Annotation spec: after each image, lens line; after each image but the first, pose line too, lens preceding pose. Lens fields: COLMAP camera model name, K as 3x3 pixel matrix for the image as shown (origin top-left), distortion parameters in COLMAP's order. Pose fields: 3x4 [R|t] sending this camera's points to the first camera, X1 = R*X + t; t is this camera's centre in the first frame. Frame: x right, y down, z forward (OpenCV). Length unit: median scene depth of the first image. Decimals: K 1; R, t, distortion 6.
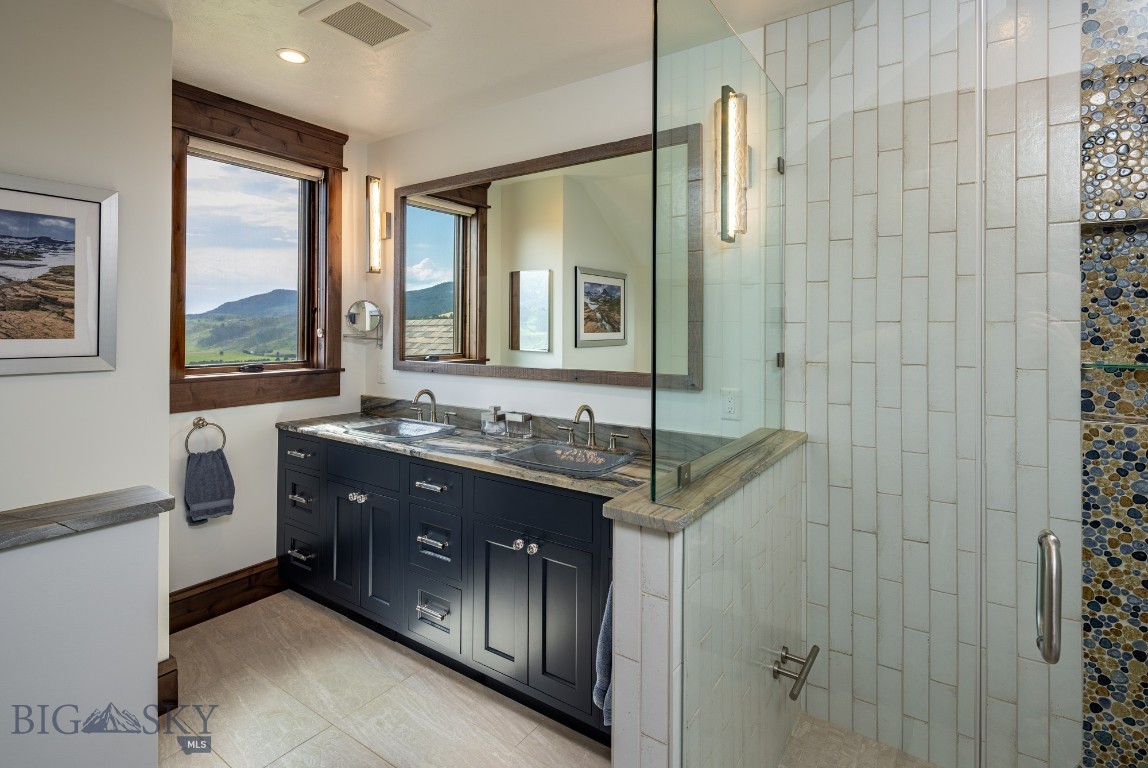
lens RADIAL K [[567.9, 0, 565.2], [0, 567.9, 327.4], [0, 0, 1]] dist [0.006950, 0.000726]
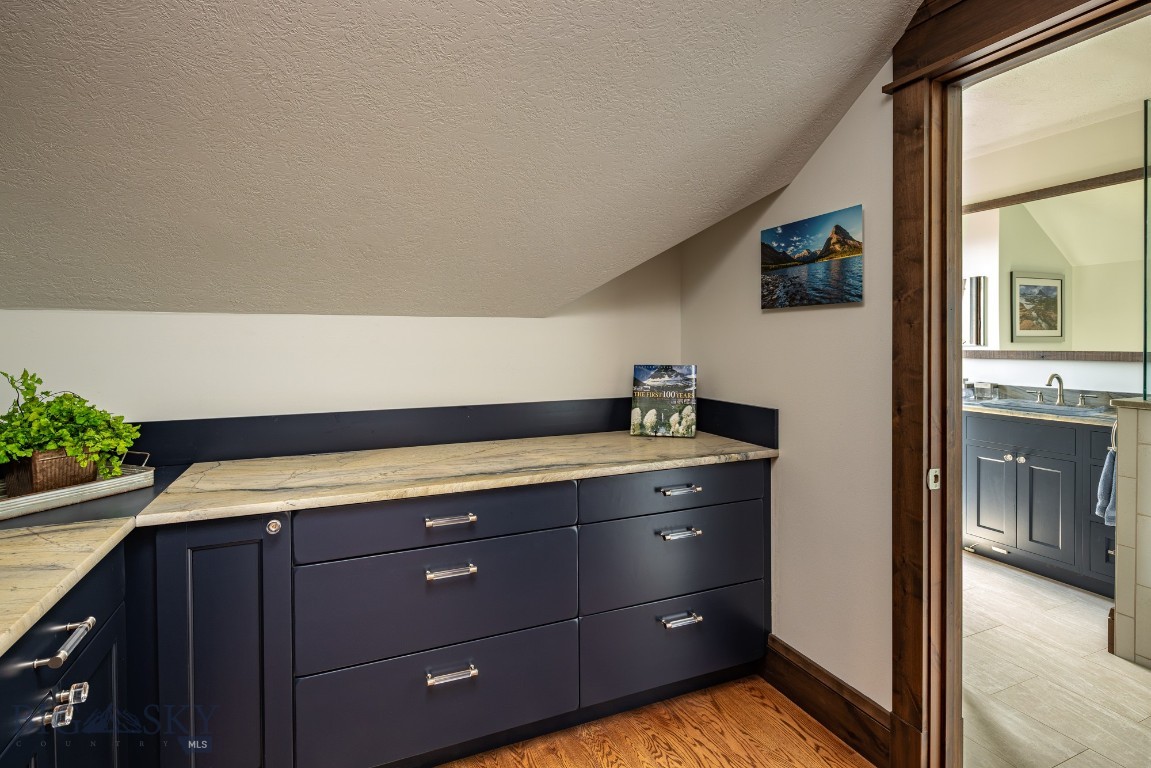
lens RADIAL K [[569.4, 0, 582.0], [0, 569.4, 342.7], [0, 0, 1]] dist [0.006950, 0.000726]
pose [[0.853585, -0.002856, -0.520946, -0.116508], [0.007564, 0.999948, 0.006912, 0.020601], [0.520899, -0.009840, 0.853561, -0.421638]]
